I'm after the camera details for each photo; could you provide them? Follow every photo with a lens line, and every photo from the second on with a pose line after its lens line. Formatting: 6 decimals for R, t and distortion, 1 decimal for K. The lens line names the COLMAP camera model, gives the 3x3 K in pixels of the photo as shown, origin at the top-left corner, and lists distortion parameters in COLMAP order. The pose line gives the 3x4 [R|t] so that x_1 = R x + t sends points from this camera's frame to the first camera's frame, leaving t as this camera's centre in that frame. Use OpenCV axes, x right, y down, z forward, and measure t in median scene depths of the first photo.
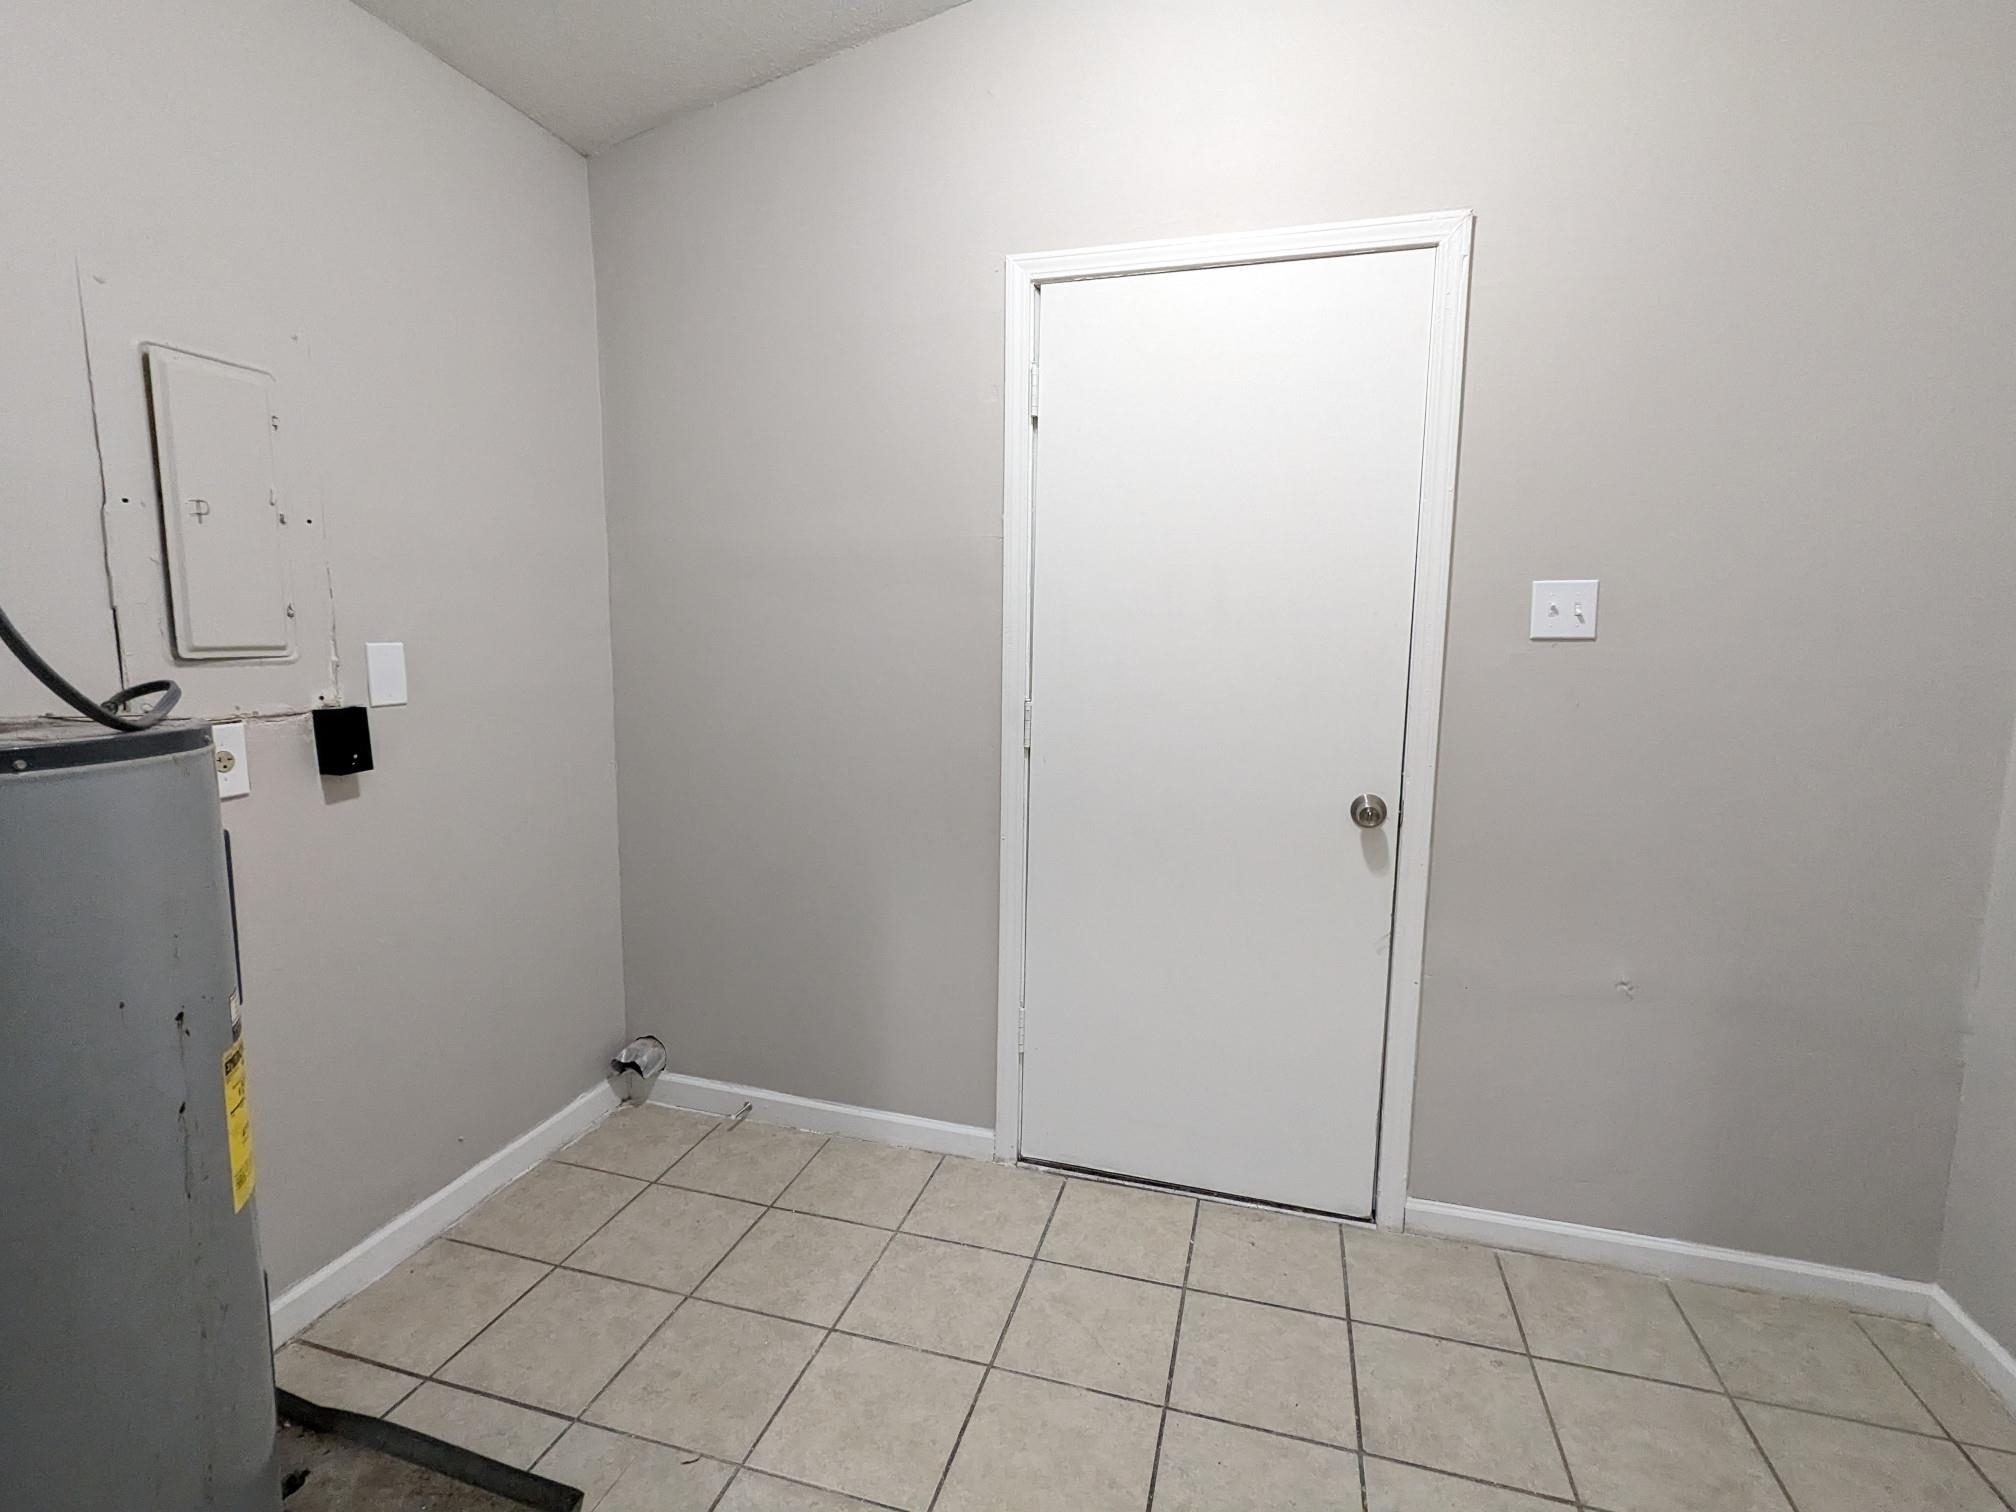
lens RADIAL K [[957.3, 0, 1006.5], [0, 957.3, 749.1], [0, 0, 1]] dist [-0.003262, 0.002959]
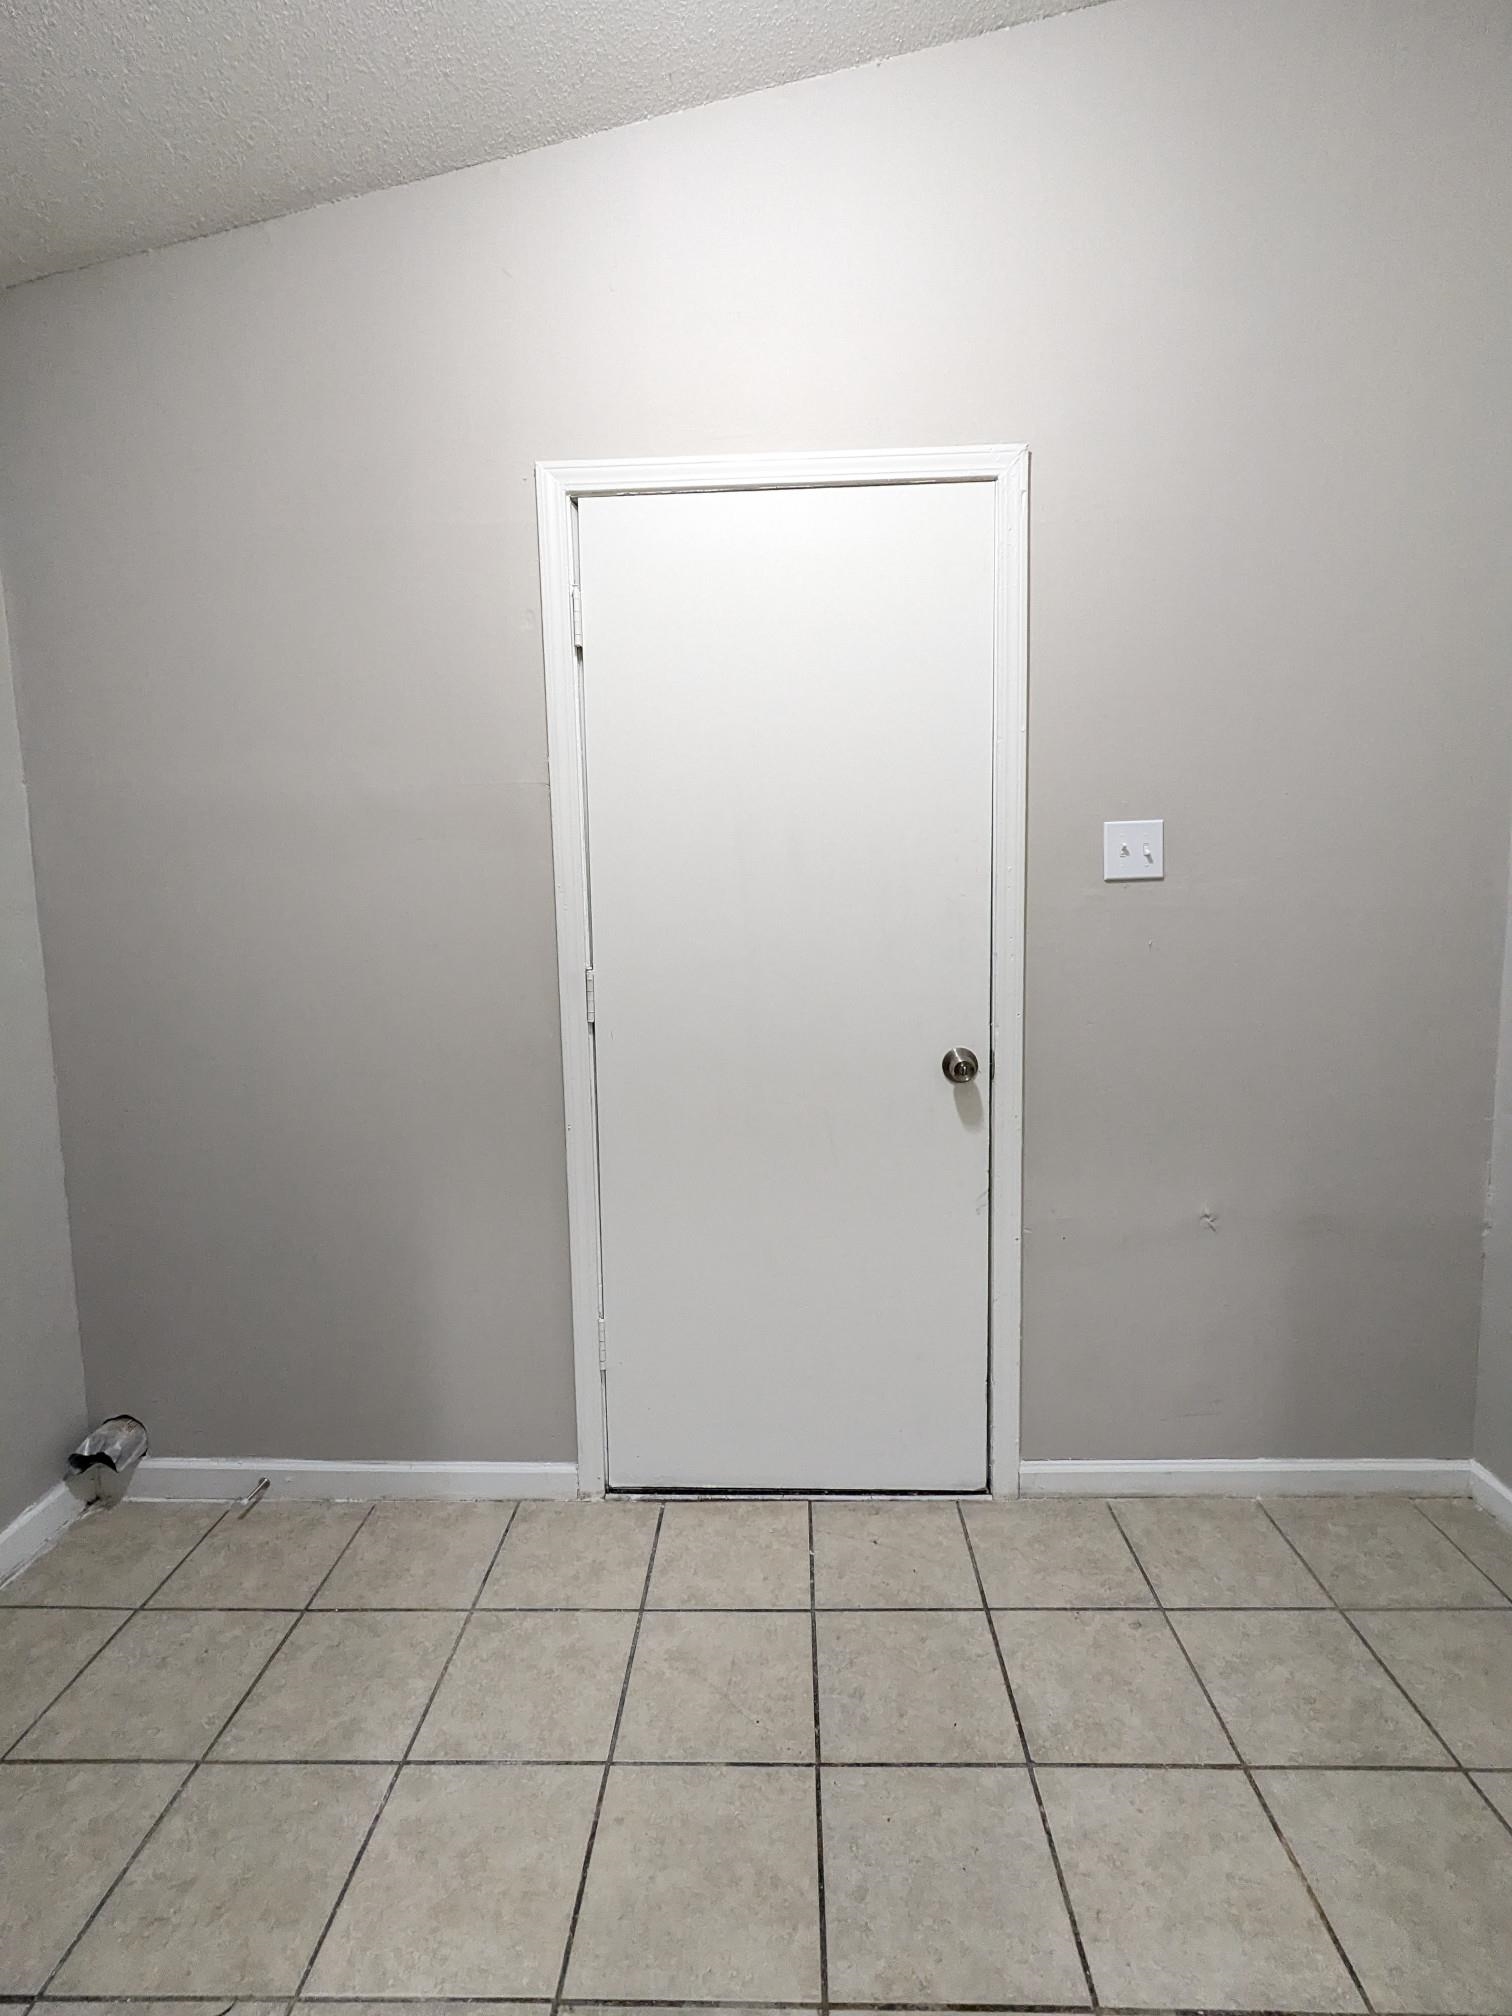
lens RADIAL K [[958.0, 0, 764.0], [0, 958.0, 1003.4], [0, 0, 1]] dist [-0.002177, 0.002049]
pose [[0.966978, -0.058826, 0.247979, -0.045075], [0.063683, 0.997903, -0.011603, 0.001284], [-0.246776, 0.027012, 0.968696, 0.114949]]
